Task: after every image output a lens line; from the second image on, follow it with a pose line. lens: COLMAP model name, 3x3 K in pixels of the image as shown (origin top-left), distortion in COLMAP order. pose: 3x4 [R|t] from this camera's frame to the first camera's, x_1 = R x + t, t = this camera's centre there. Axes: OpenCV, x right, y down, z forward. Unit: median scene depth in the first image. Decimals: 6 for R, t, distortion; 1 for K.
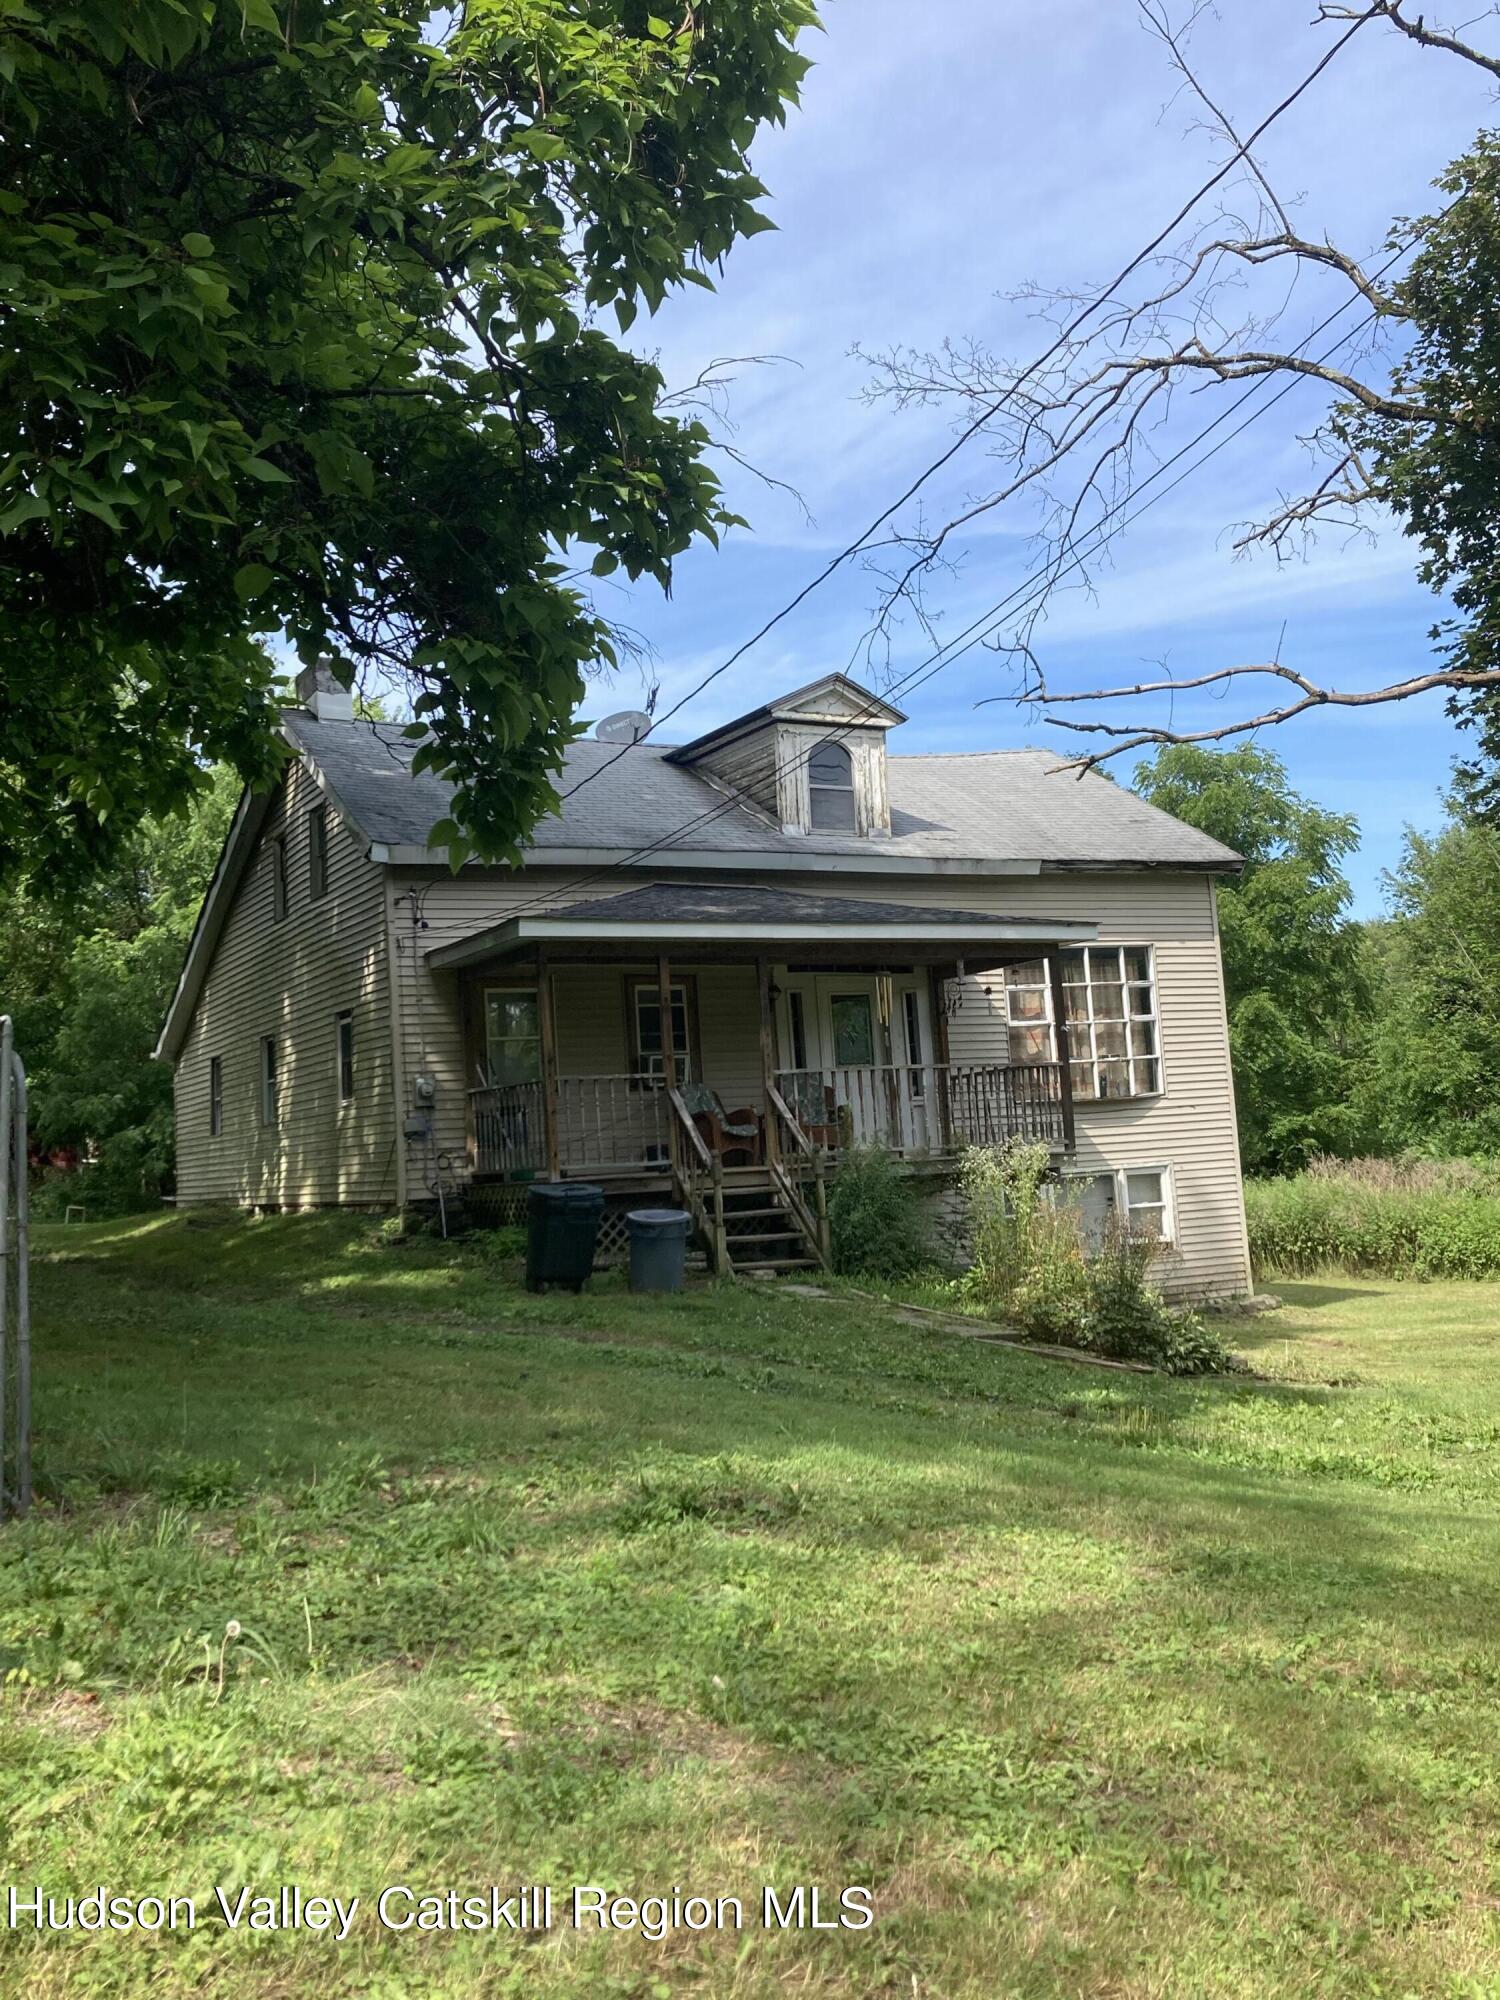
lens RADIAL K [[1874.1, 0, 750.0], [0, 1874.1, 1000.0], [0, 0, 1]] dist [0.014807, -0.008489]
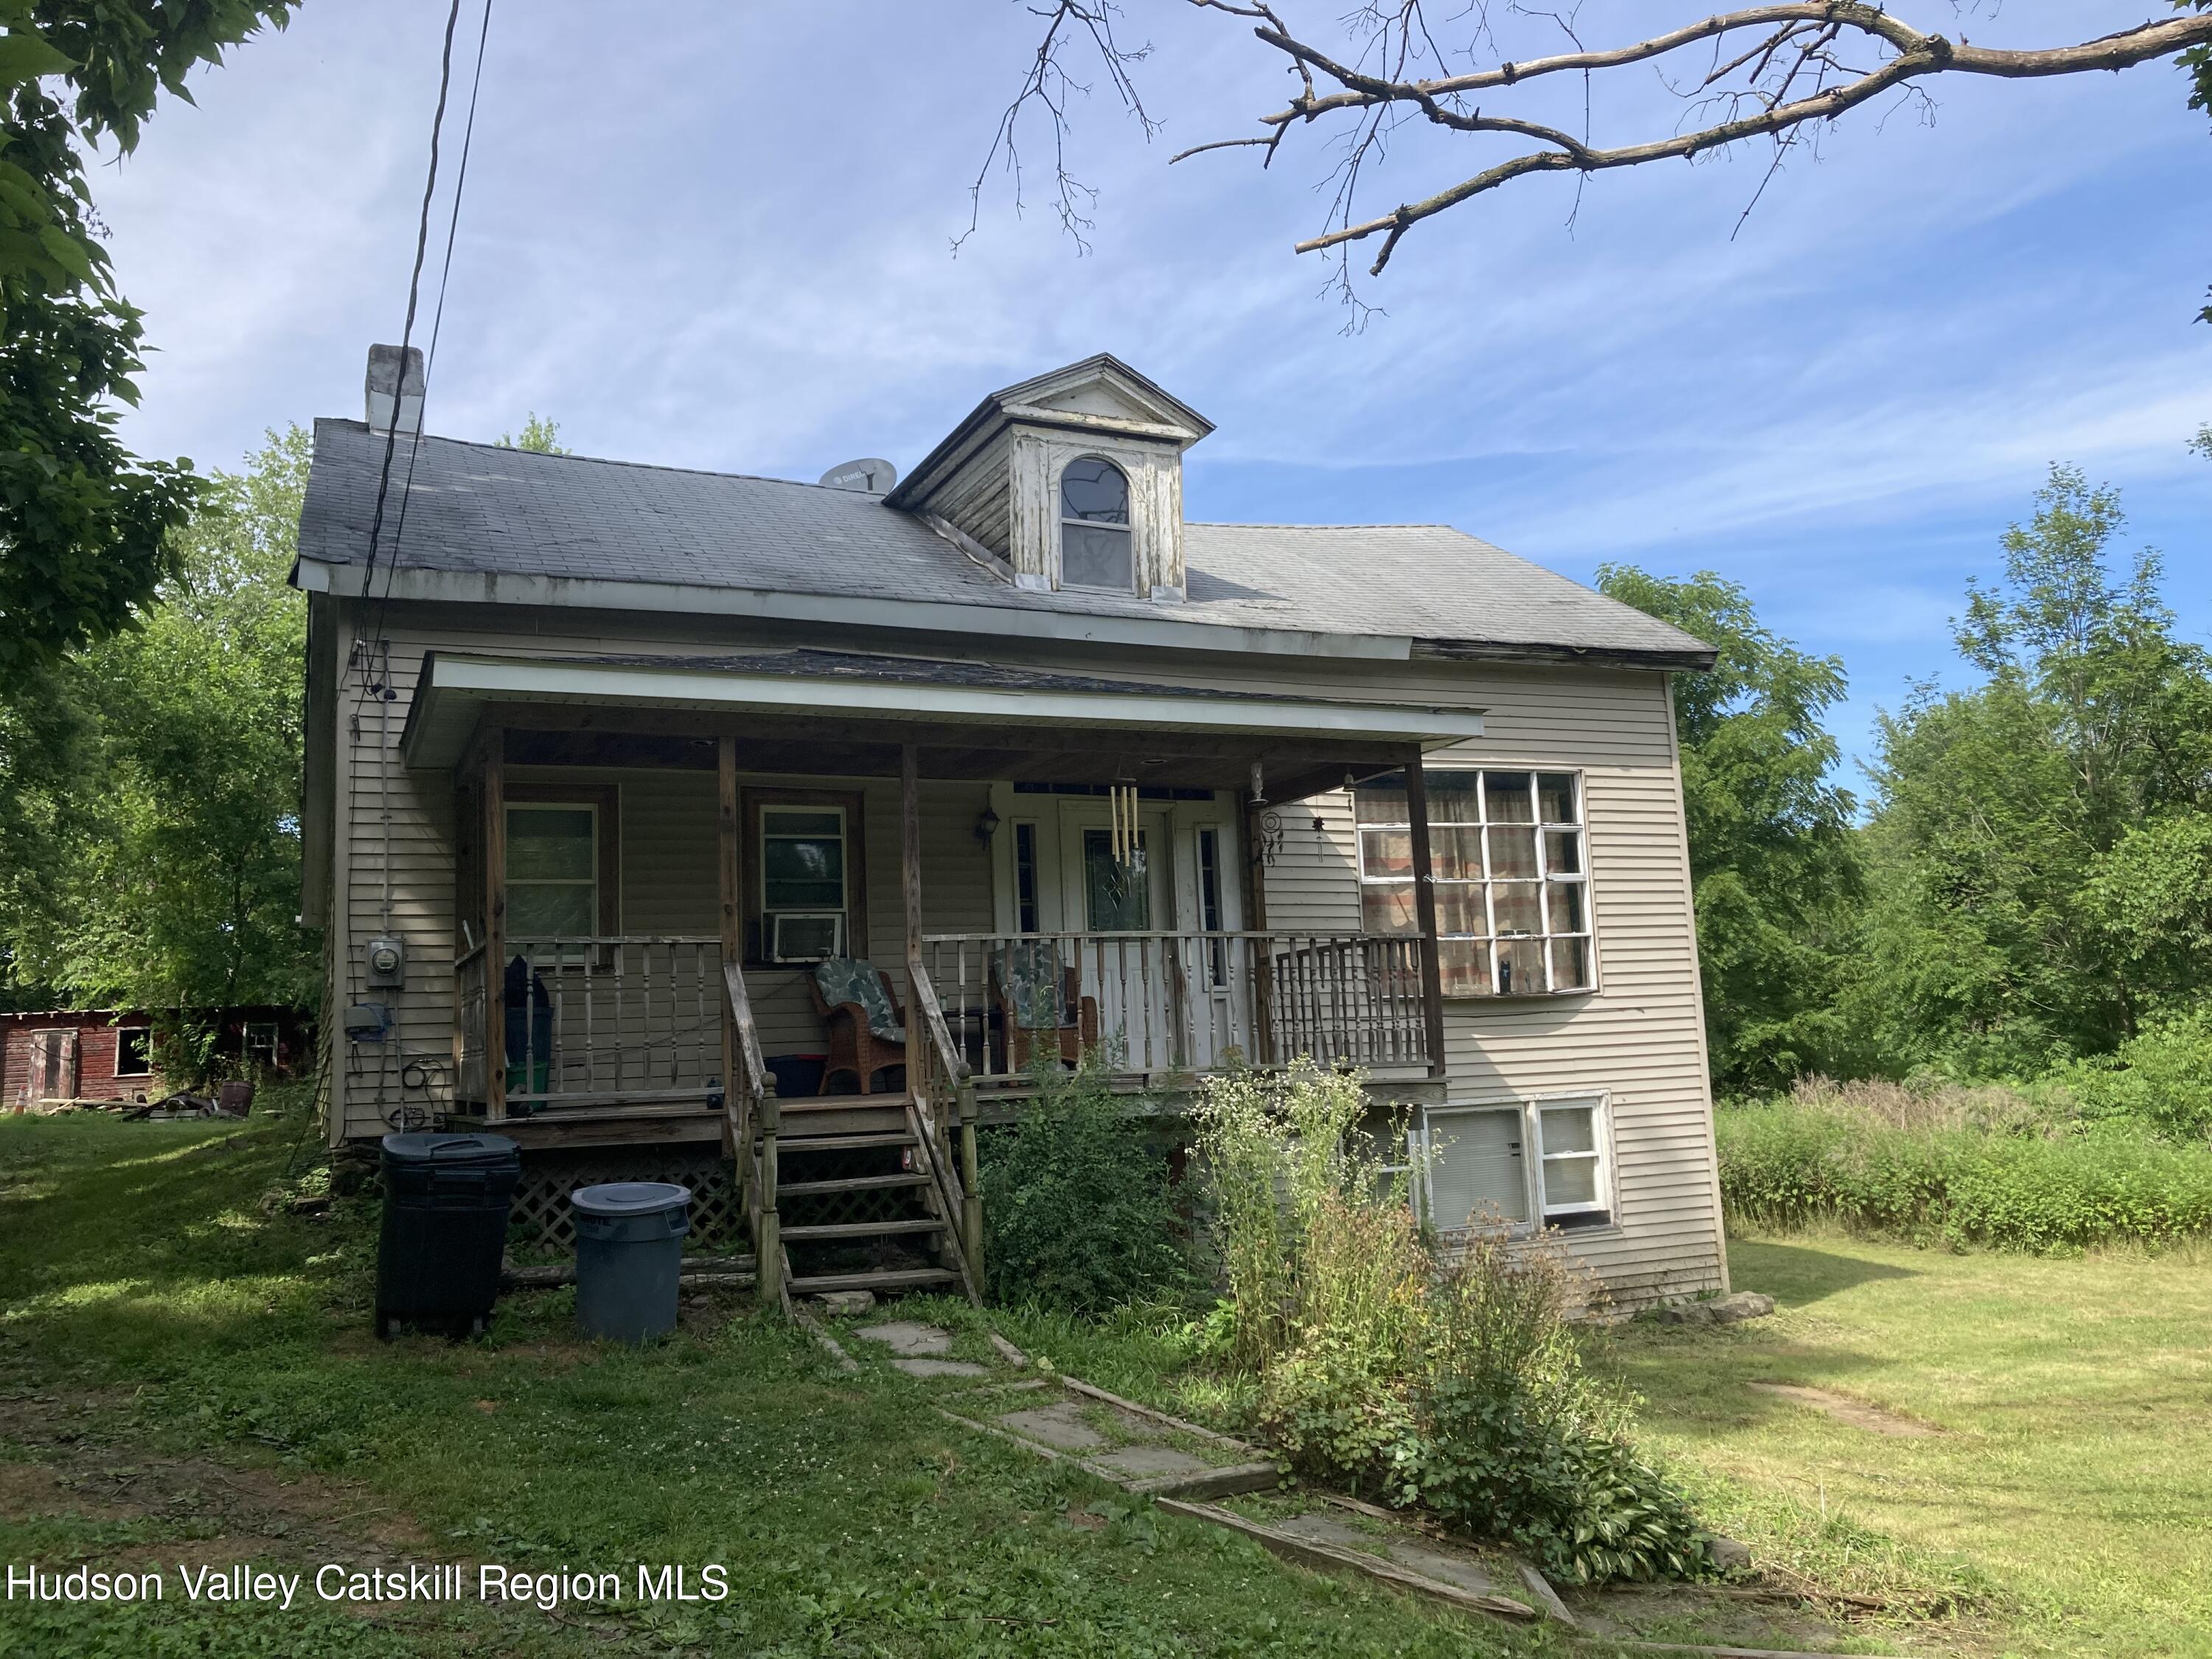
lens RADIAL K [[1790.3, 0, 1116.2], [0, 1790.3, 816.3], [0, 0, 1]] dist [-0.010484, 0.008077]
pose [[0.998359, 0.011864, -0.056016, 0.083250], [-0.014444, 0.998843, -0.045876, 0.019733], [0.055407, 0.046610, 0.997375, 0.344827]]
